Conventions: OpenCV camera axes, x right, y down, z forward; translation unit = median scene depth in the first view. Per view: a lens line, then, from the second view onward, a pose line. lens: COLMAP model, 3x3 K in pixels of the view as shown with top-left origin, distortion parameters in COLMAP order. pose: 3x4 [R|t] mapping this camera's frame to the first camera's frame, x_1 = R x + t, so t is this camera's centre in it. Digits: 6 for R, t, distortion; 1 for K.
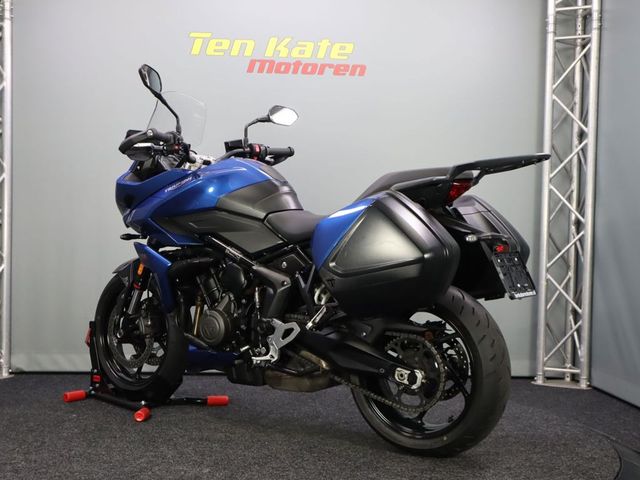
lens RADIAL K [[905.6, 0, 320.5], [0, 905.6, 239.8], [0, 0, 1]] dist [0.040353, 0.000000]
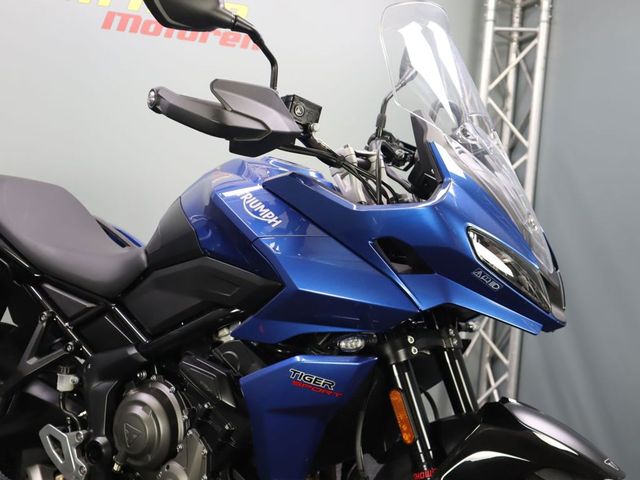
lens RADIAL K [[802.9, 0, 318.6], [0, 802.9, 244.1], [0, 0, 1]] dist [0.033803, 0.000000]
pose [[0.969645, 0.045698, 0.240209, -0.060382], [-0.055360, 0.997900, 0.033626, -0.043020], [-0.238168, -0.045904, 0.970139, 0.322405]]
